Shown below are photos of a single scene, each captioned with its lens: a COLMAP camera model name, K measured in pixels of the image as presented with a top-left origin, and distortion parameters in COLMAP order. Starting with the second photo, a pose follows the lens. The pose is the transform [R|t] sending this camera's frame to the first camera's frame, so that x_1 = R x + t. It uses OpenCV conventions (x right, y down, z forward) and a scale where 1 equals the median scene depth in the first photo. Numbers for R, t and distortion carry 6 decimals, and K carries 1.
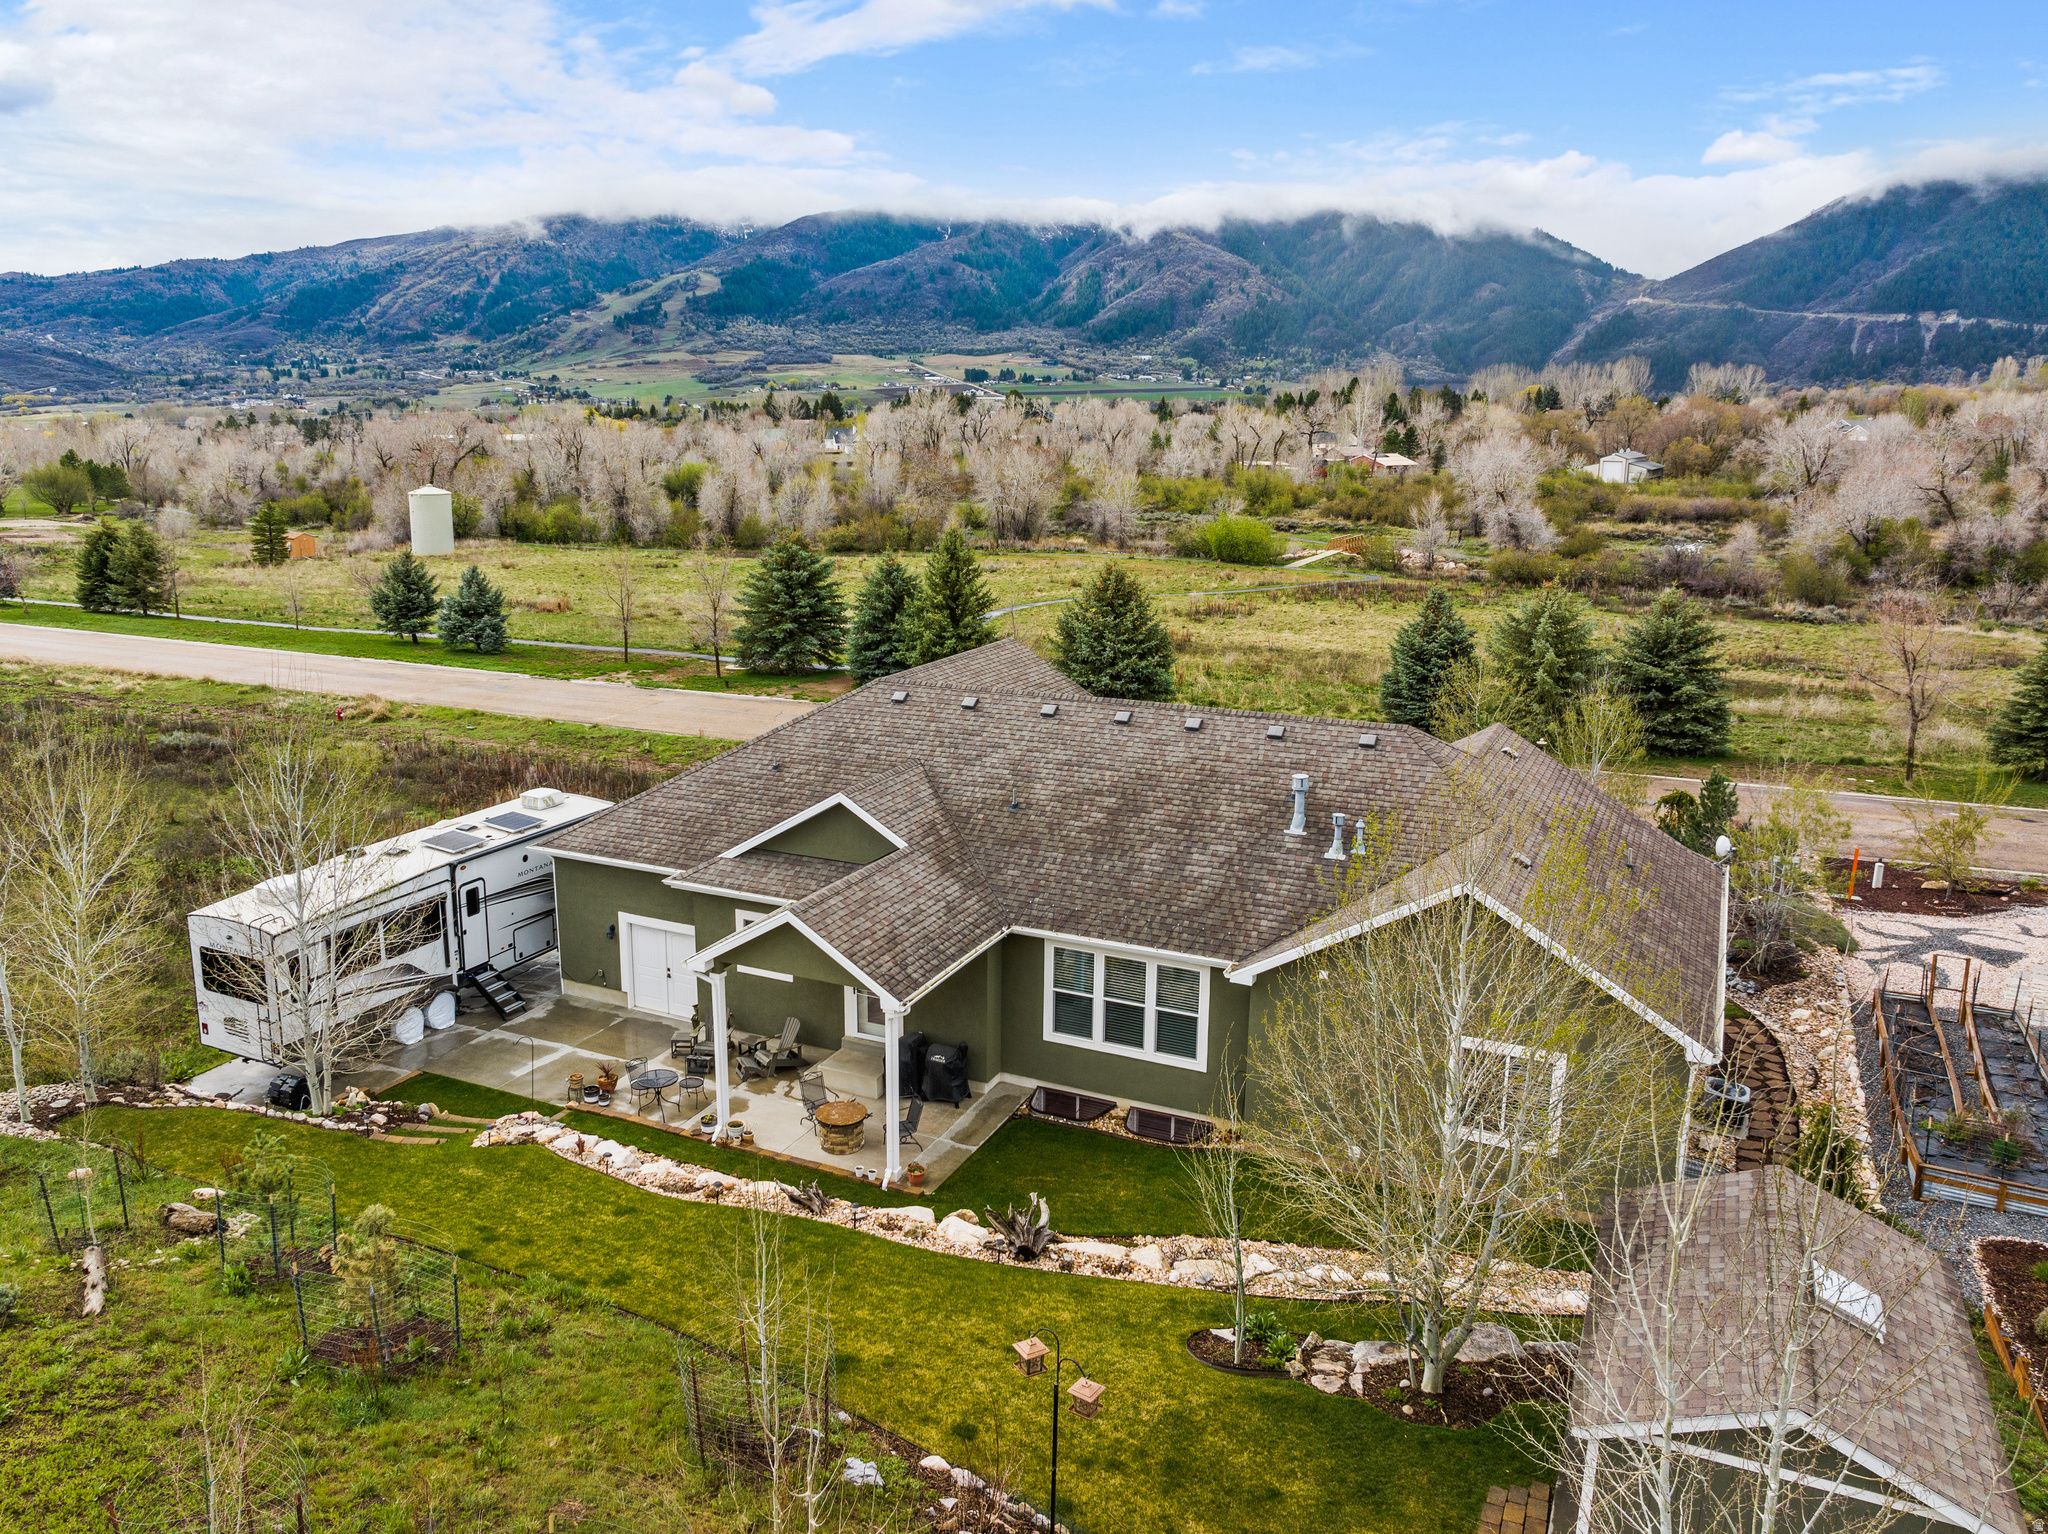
lens RADIAL K [[1521.5, 0, 981.7], [0, 1521.5, 768.0], [0, 0, 1]] dist [-0.039491, 0.007480]
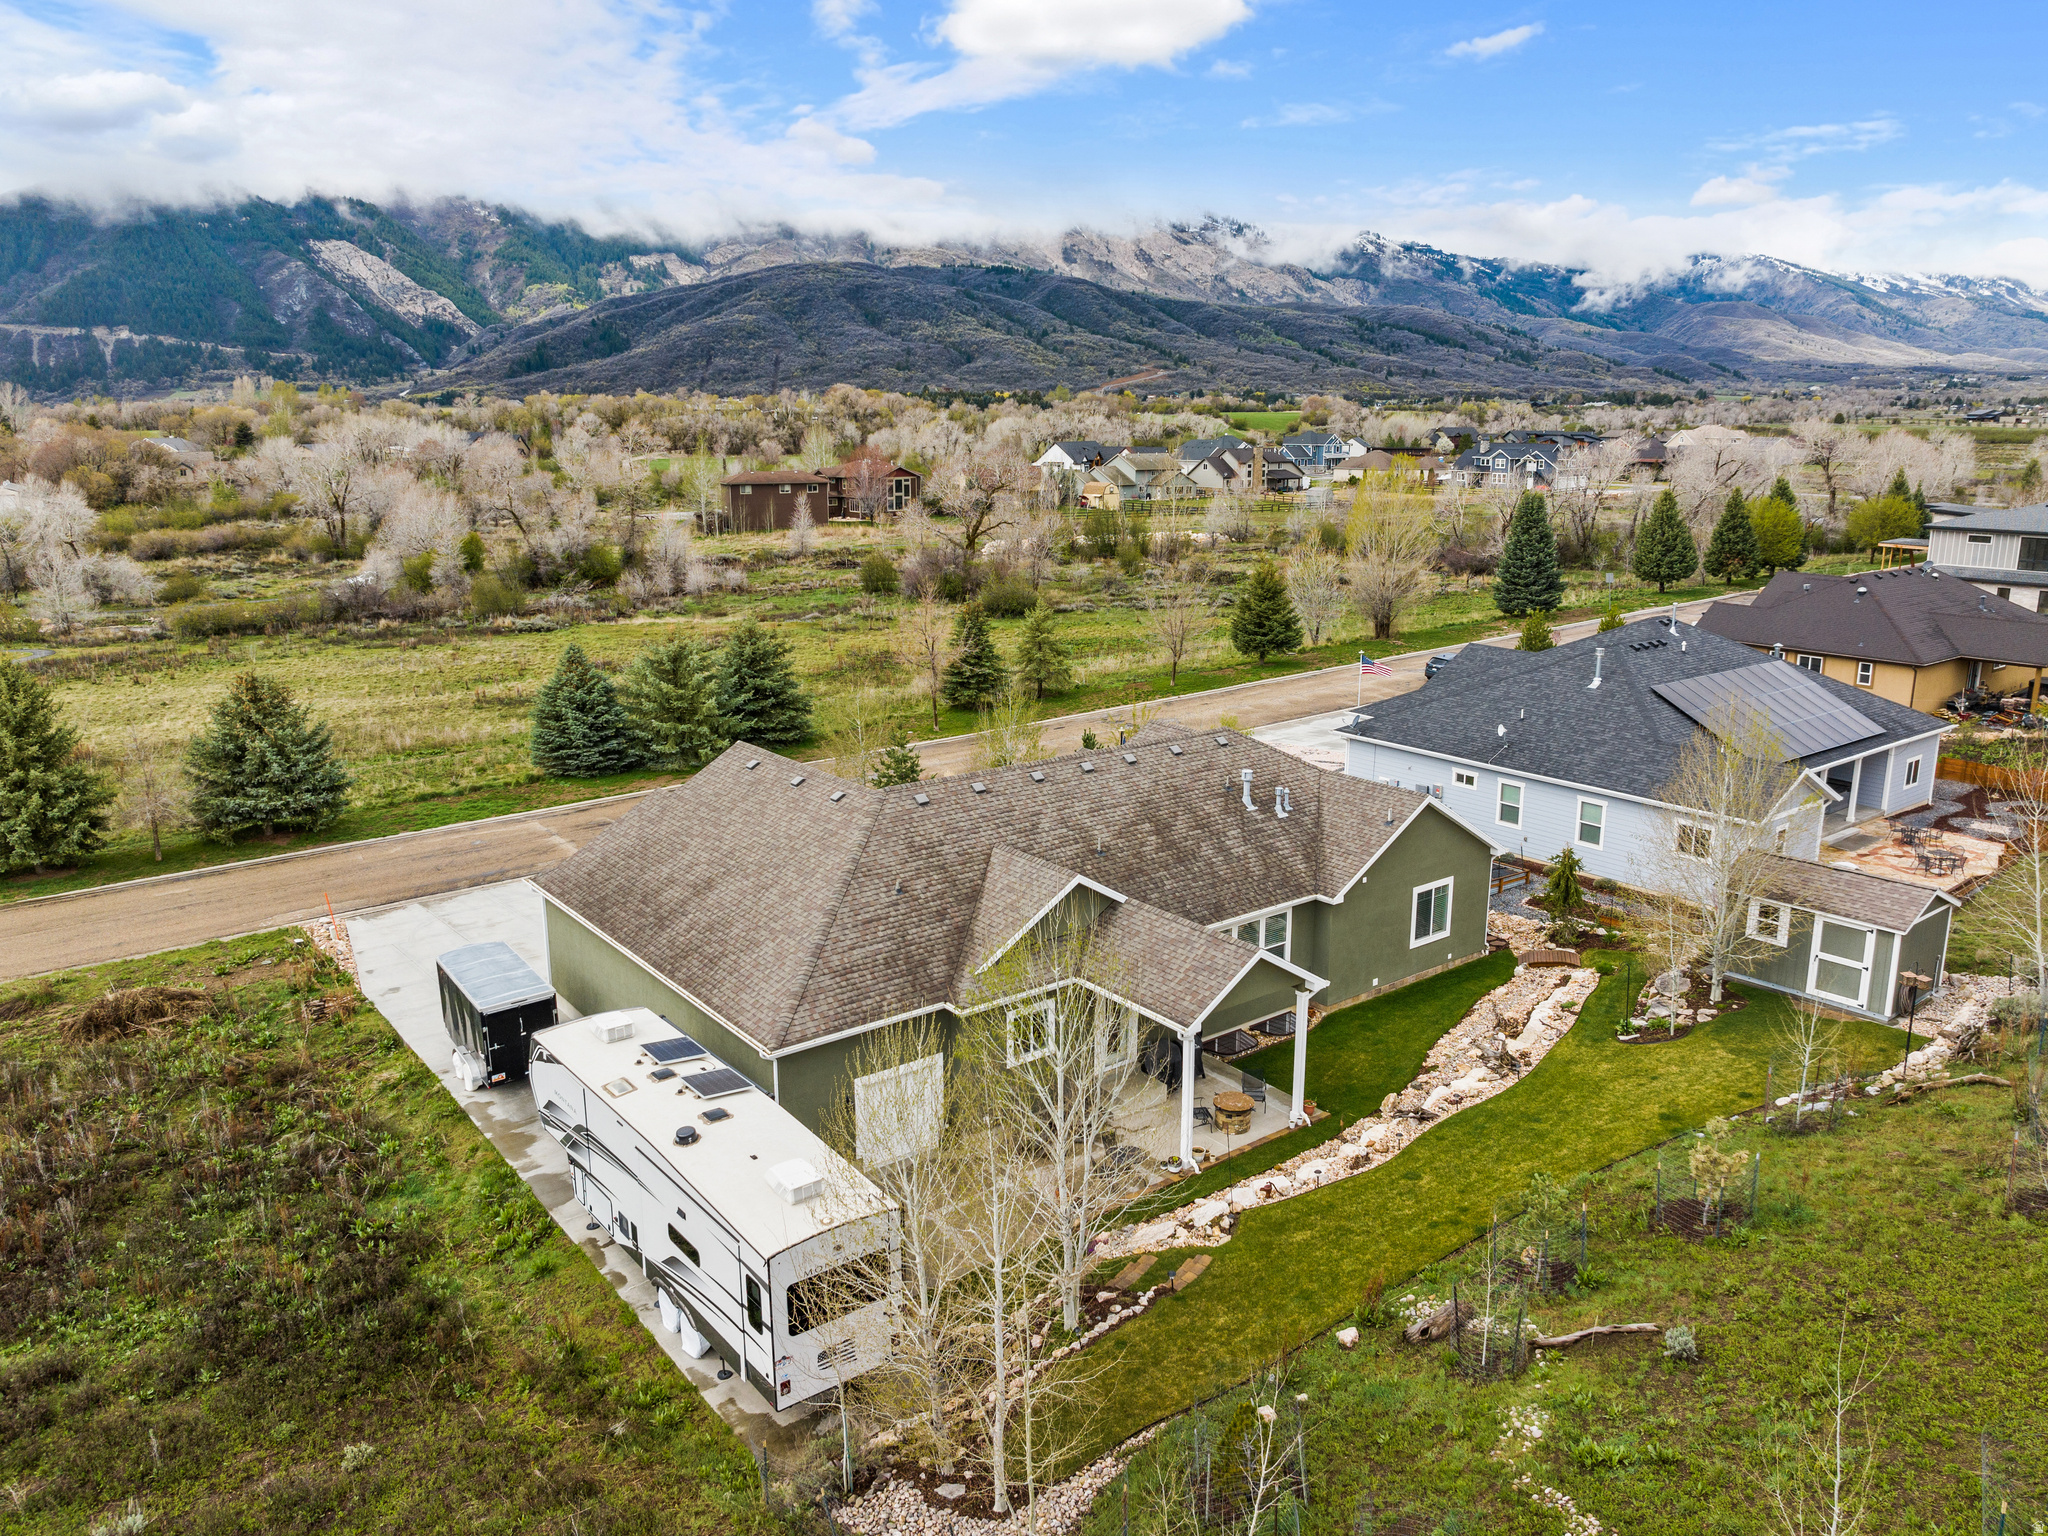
lens RADIAL K [[1461.6, 0, 1047.4], [0, 1461.6, 766.3], [0, 0, 1]] dist [-0.055160, 0.024036]
pose [[0.421554, -0.208170, 0.882586, -0.121154], [0.204759, 0.970008, 0.130990, -0.024377], [-0.883383, 0.125498, 0.451536, 0.057020]]
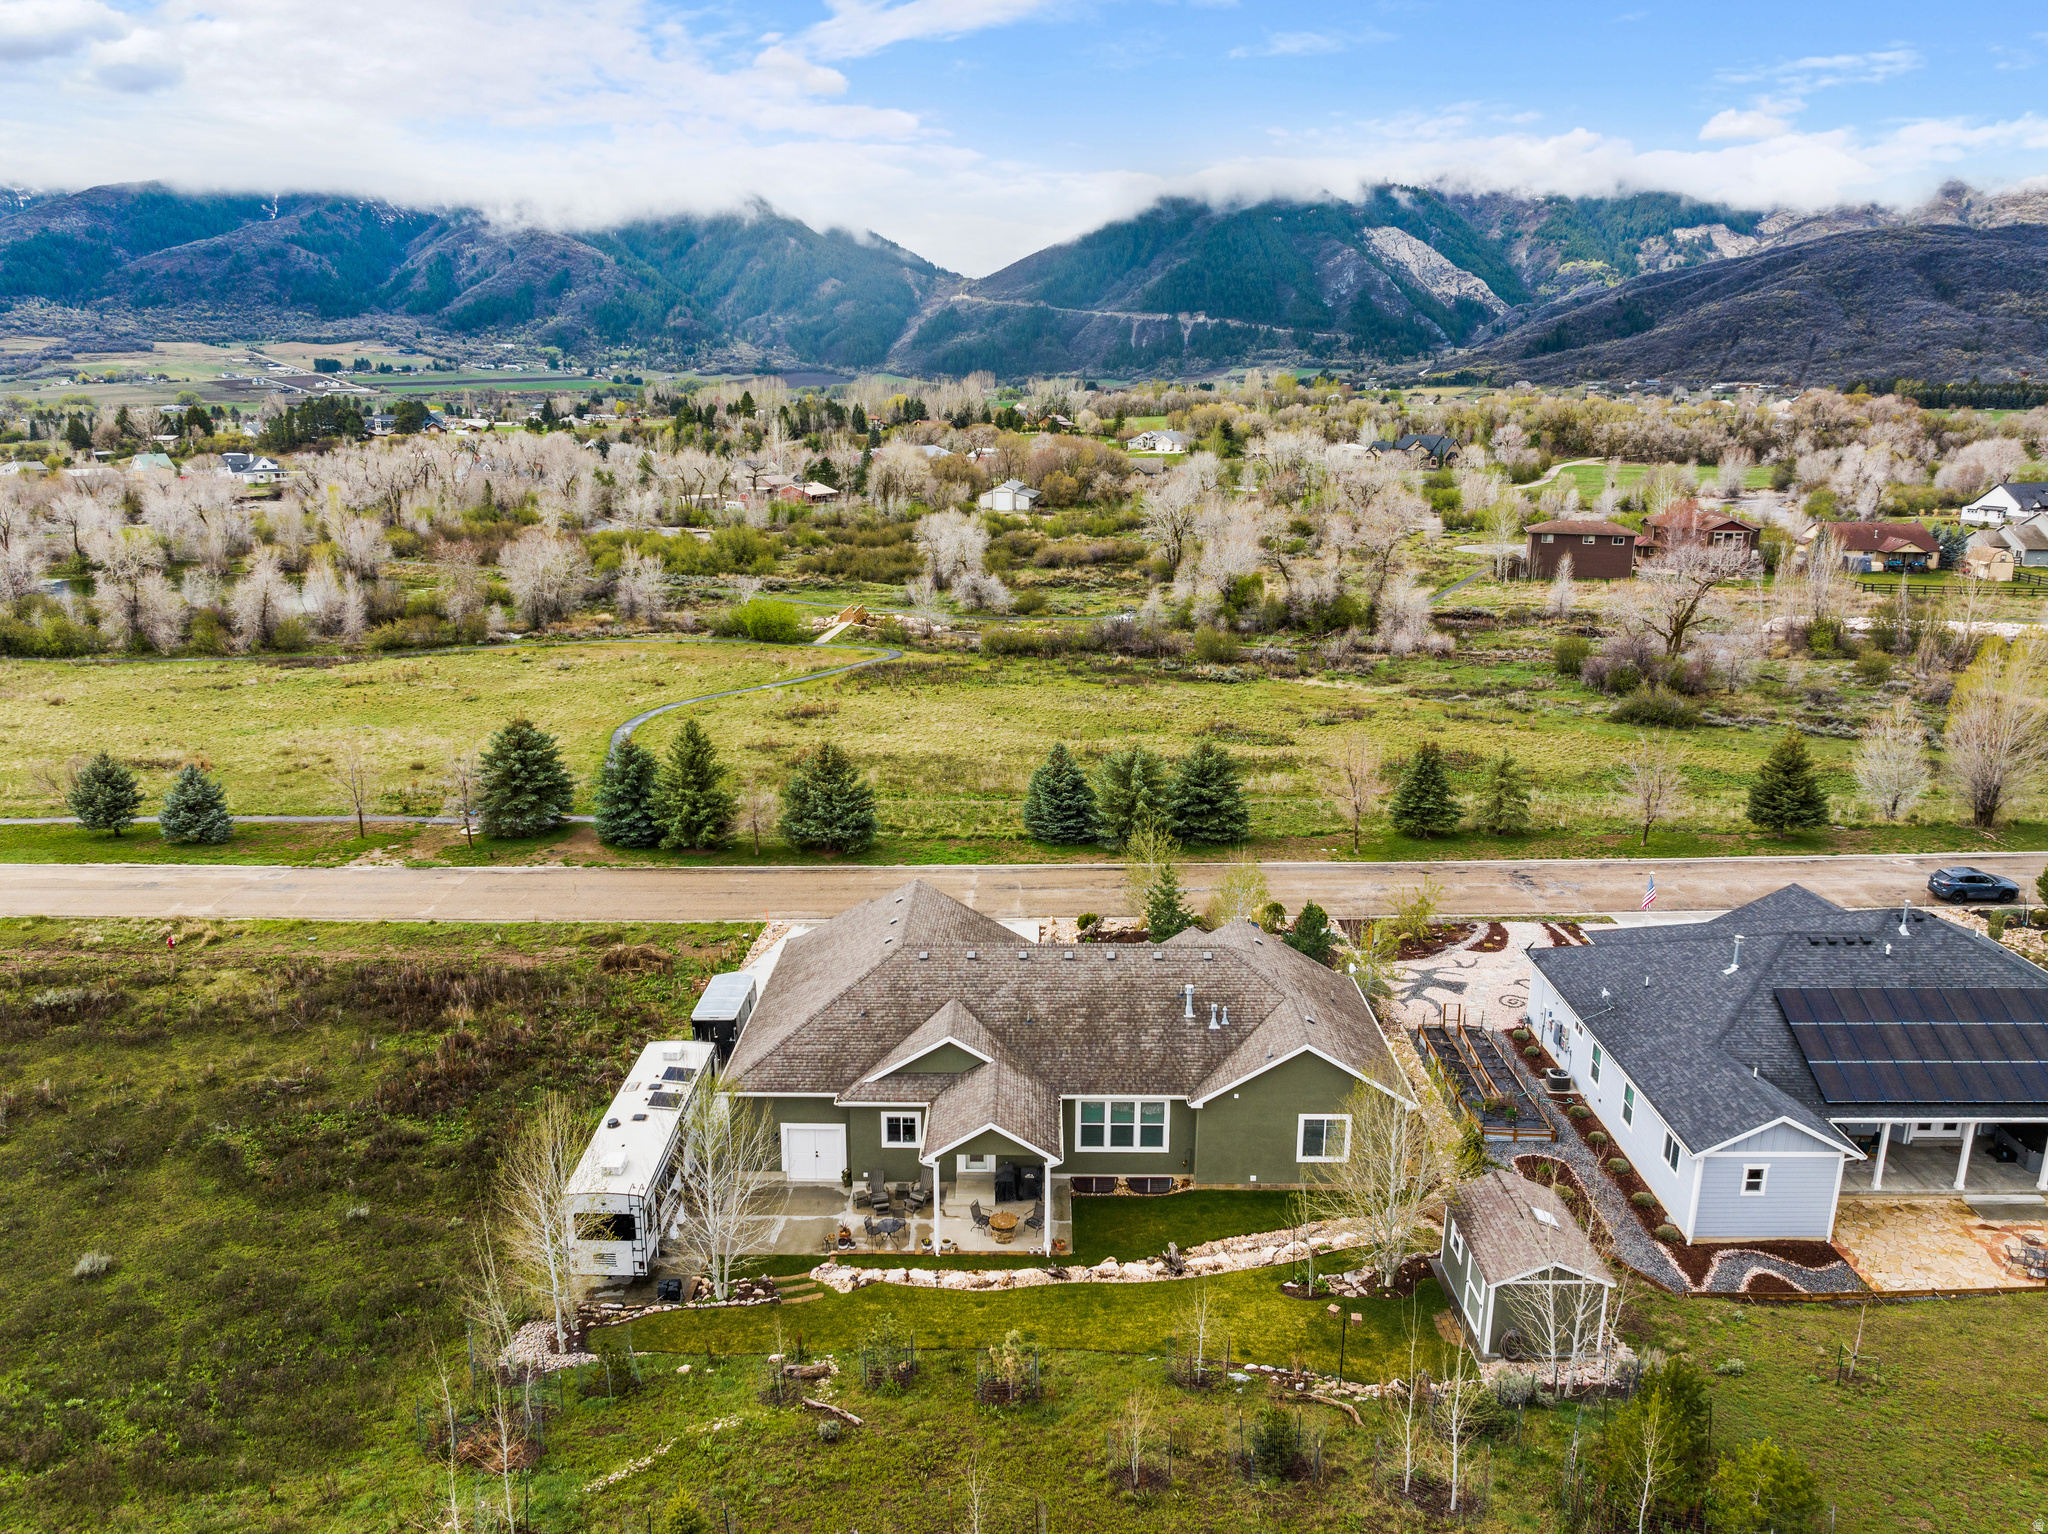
lens RADIAL K [[1461.6, 0, 1047.4], [0, 1461.6, 765.3], [0, 0, 1]] dist [-0.055160, 0.024036]
pose [[0.894630, -0.107799, 0.433609, -0.076203], [0.095892, 0.994169, 0.049314, -0.040453], [-0.436397, -0.002538, 0.899751, -0.059595]]
